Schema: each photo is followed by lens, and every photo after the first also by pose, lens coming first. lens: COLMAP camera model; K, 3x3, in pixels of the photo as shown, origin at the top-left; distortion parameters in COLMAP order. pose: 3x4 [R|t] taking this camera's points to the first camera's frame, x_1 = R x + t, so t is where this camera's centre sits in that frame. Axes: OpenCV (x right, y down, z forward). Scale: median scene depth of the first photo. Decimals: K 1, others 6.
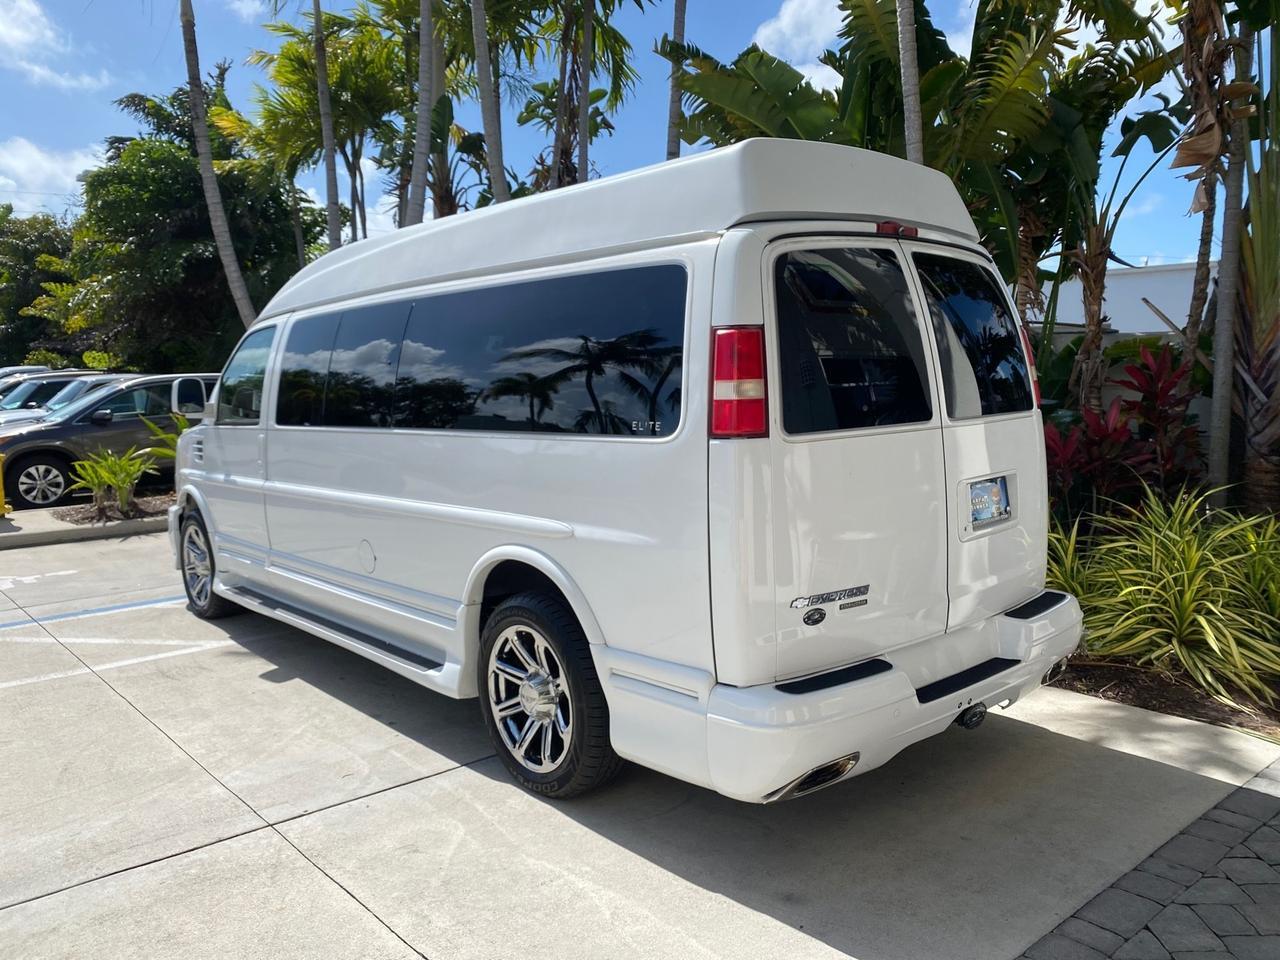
lens RADIAL K [[994.7, 0, 640.0], [0, 994.7, 480.0], [0, 0, 1]] dist [0.037662, -0.058774]
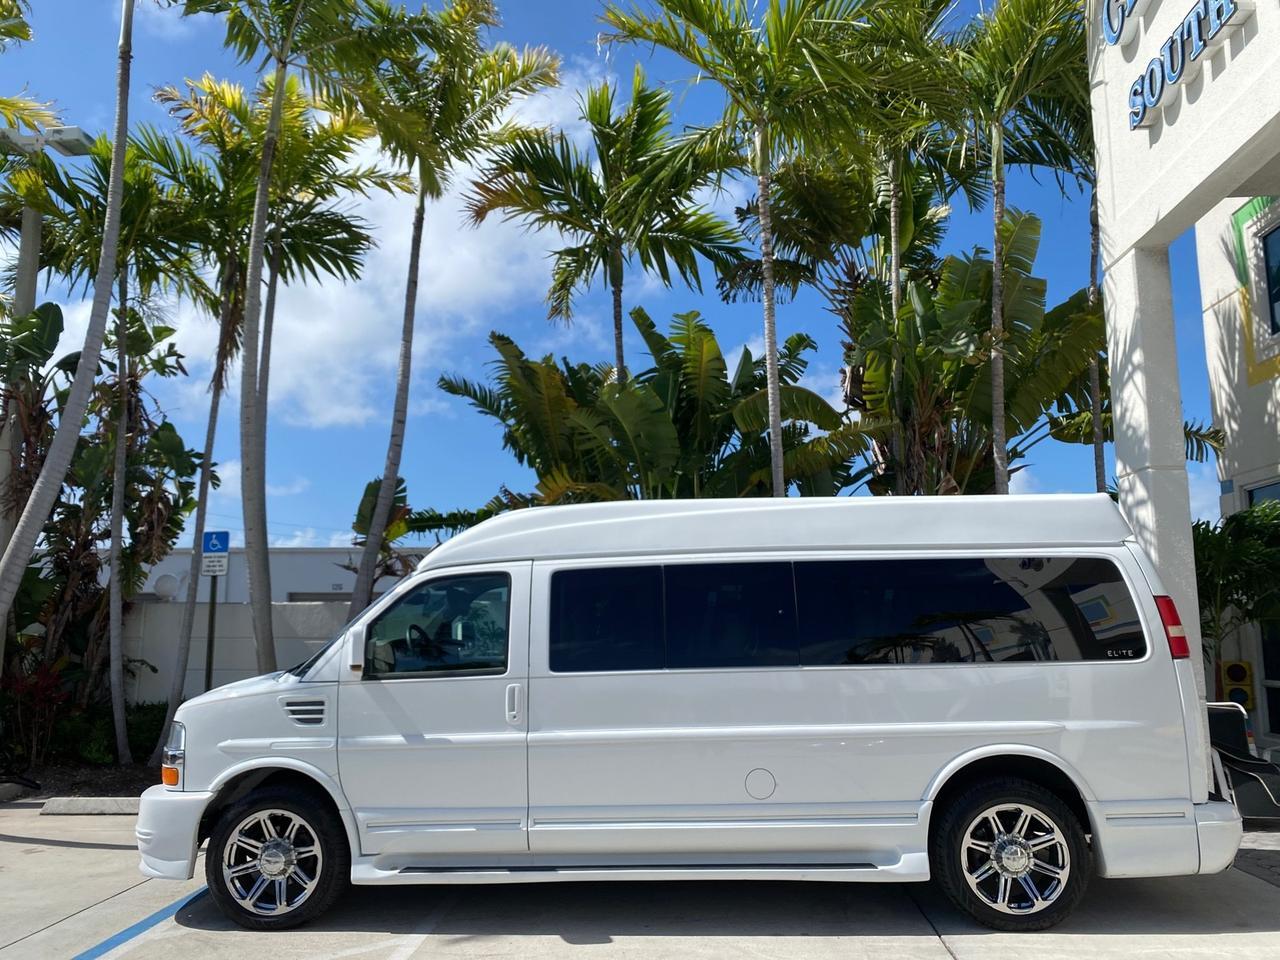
lens RADIAL K [[1001.0, 0, 640.5], [0, 1001.0, 473.0], [0, 0, 1]] dist [0.002280, 0.000559]
pose [[0.700649, 0.115052, 0.704169, -1.152353], [0.074257, 0.969796, -0.232338, -0.011080], [-0.709631, 0.215076, 0.670944, 0.244977]]
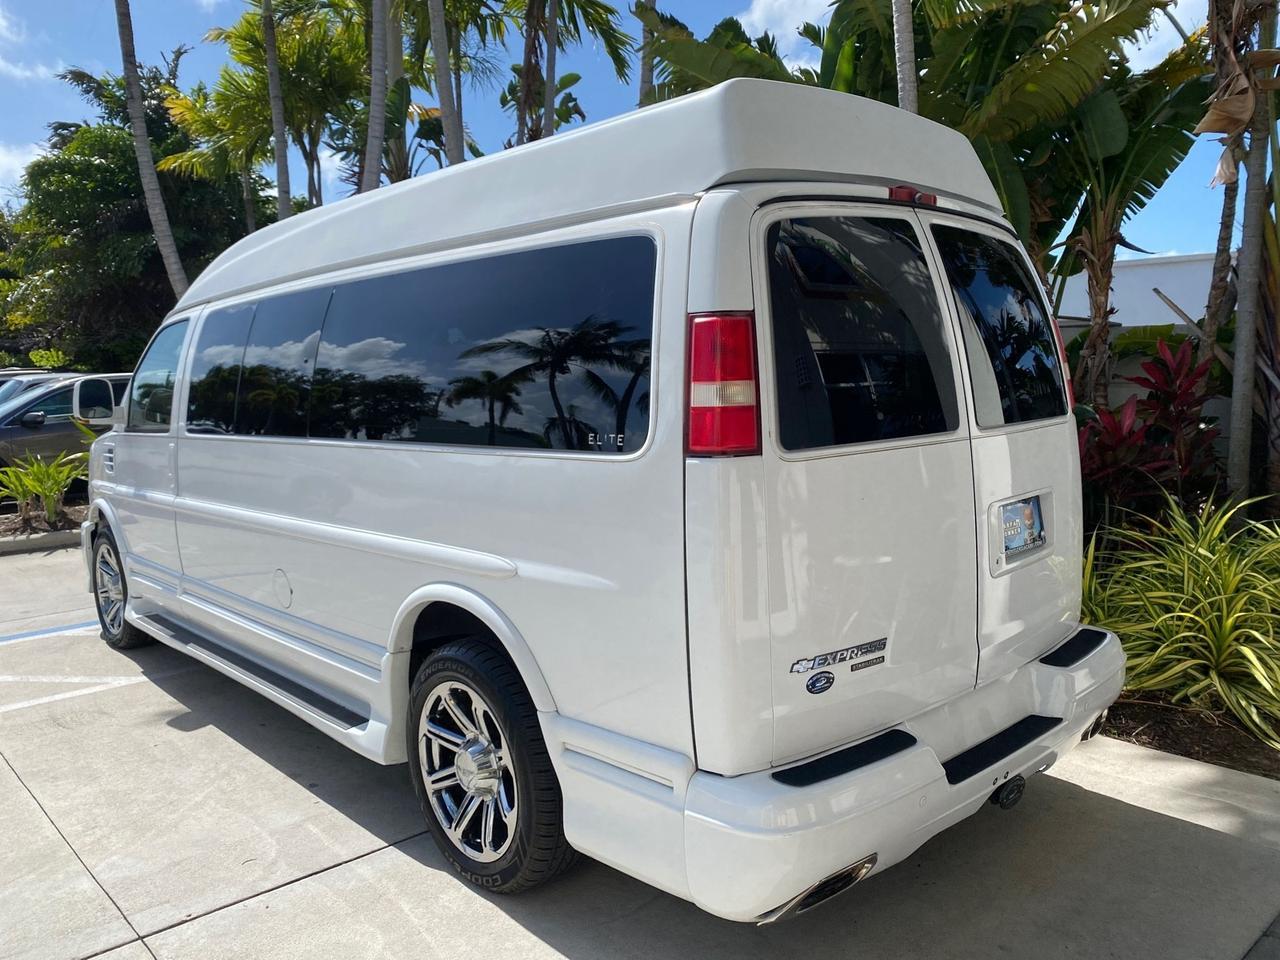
lens RADIAL K [[1001.0, 0, 640.5], [0, 1001.0, 473.0], [0, 0, 1]] dist [0.002280, 0.000559]
pose [[0.999648, -0.005431, 0.025986, 0.008717], [0.005535, 0.999977, -0.003933, -0.015866], [-0.025964, 0.004076, 0.999655, 0.133344]]
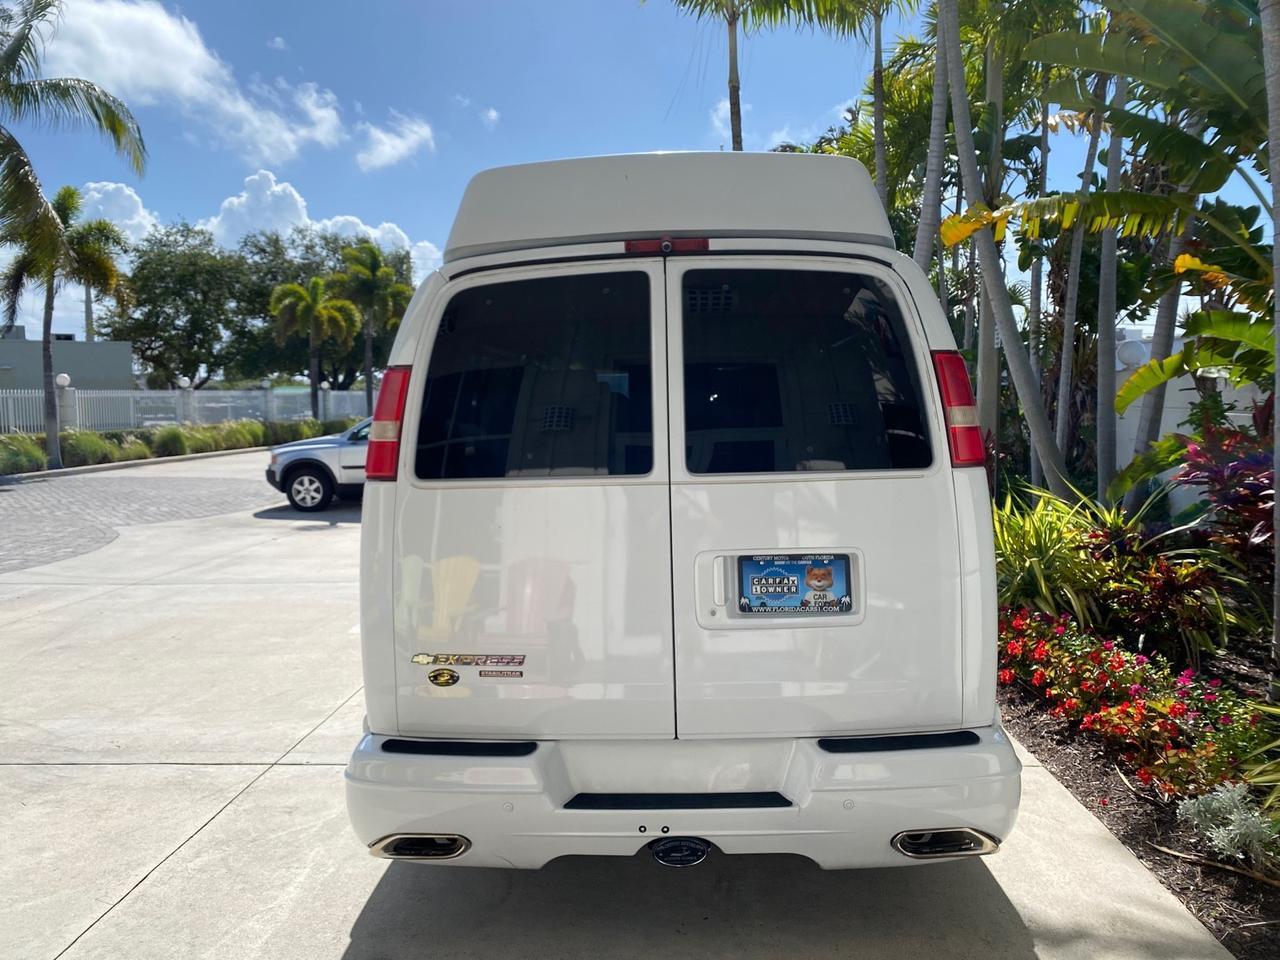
lens RADIAL K [[1001.0, 0, 640.5], [0, 1001.0, 473.0], [0, 0, 1]] dist [0.002280, 0.000559]
pose [[0.725687, 0.056076, -0.685736, 0.585120], [-0.073211, 0.997308, 0.004078, -0.043757], [0.684118, 0.047244, 0.727839, 0.271756]]
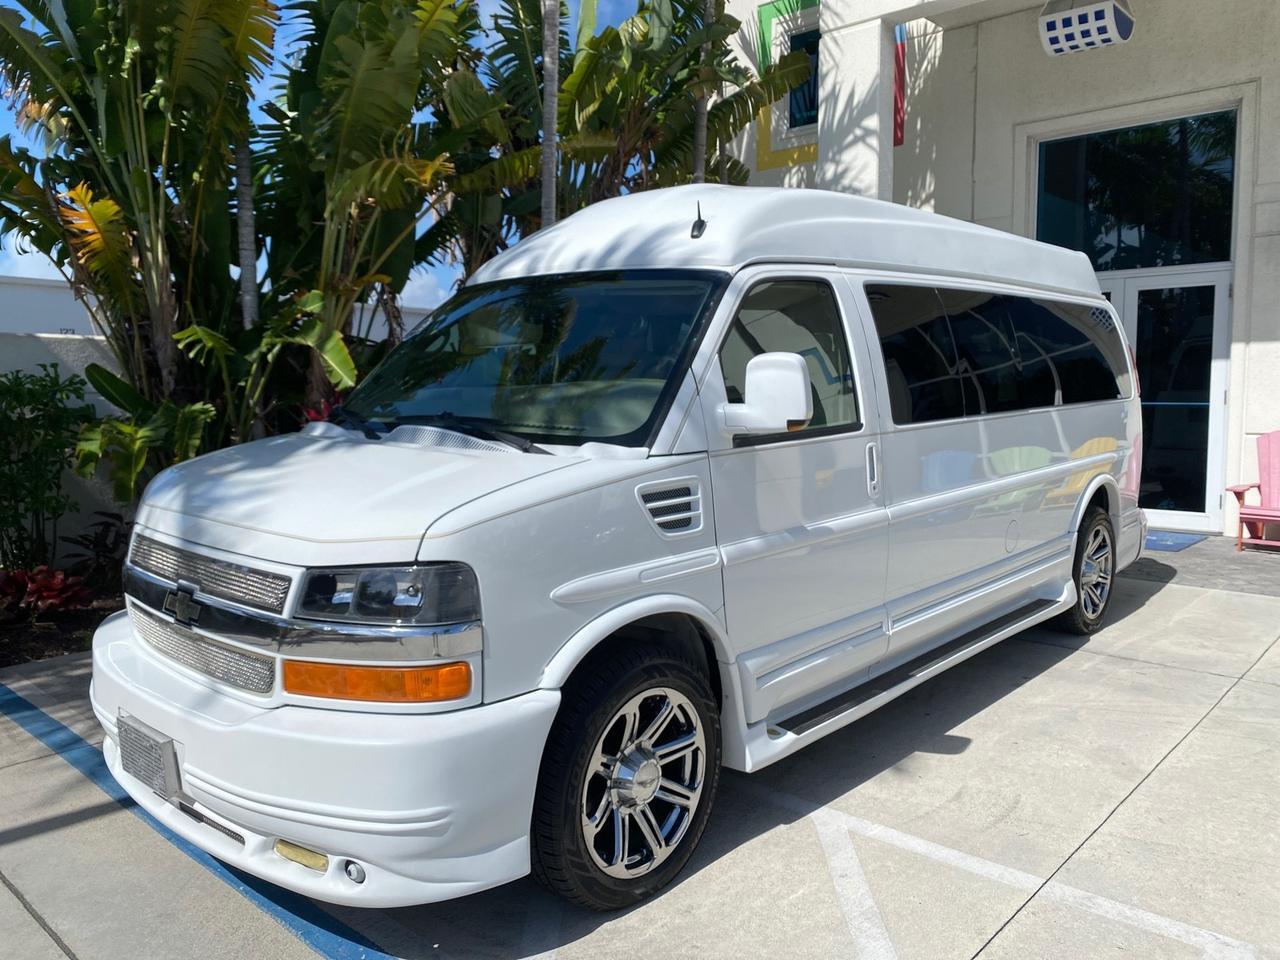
lens RADIAL K [[1004.8, 0, 636.3], [0, 1004.8, 465.4], [0, 0, 1]] dist [0.010645, 0.001492]
pose [[-0.140258, -0.071532, 0.987528, -1.189946], [0.107427, 0.990399, 0.086997, -0.124421], [-0.984270, 0.118289, -0.131227, 1.445409]]
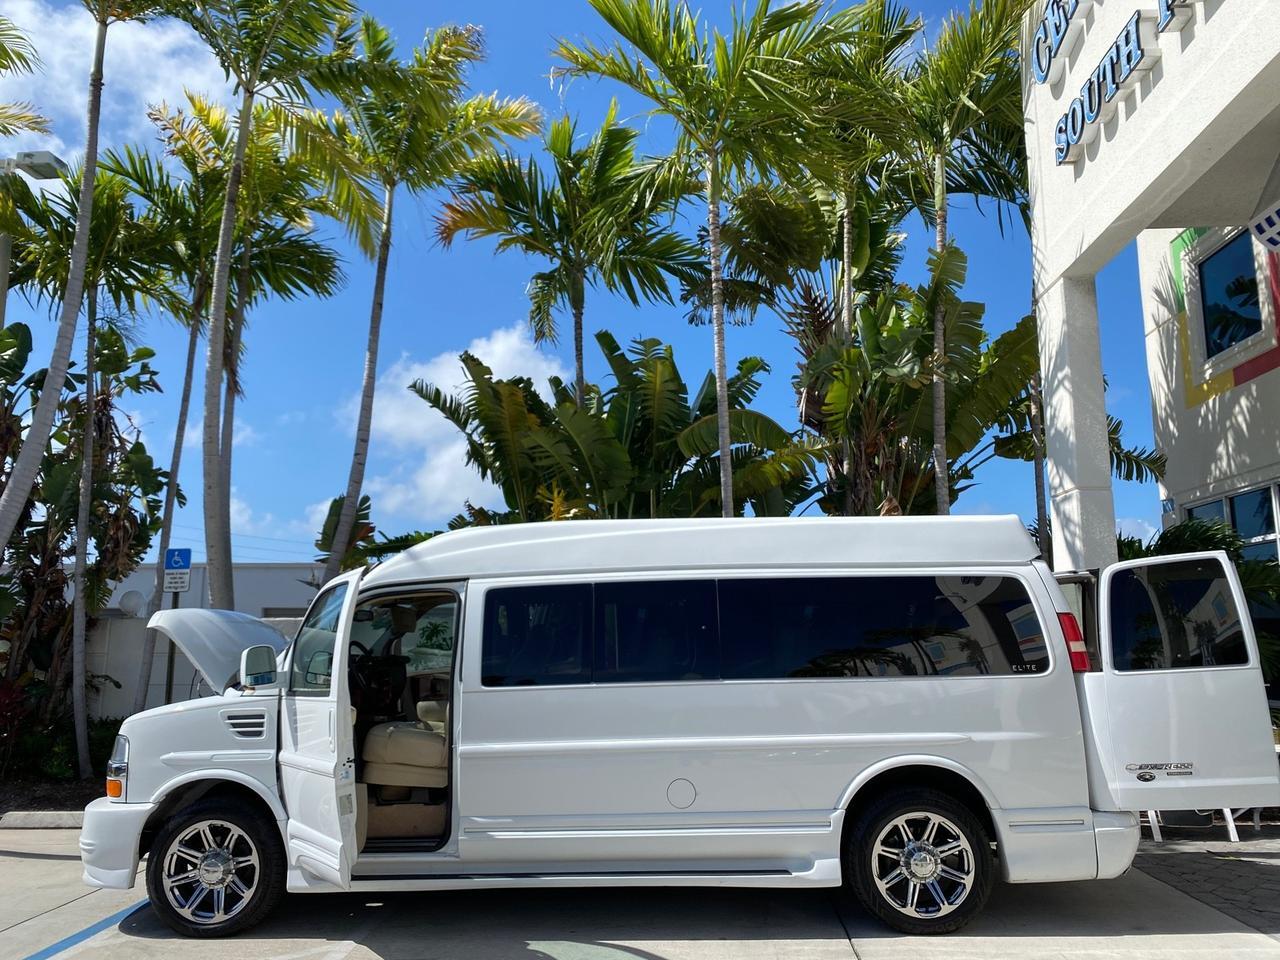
lens RADIAL K [[999.2, 0, 642.9], [0, 999.2, 470.9], [0, 0, 1]] dist [0.005022, -0.003414]
pose [[0.690129, 0.128411, 0.712203, -1.139806], [0.075920, 0.965855, -0.247712, -0.002614], [-0.719693, 0.225023, 0.656815, 0.160836]]
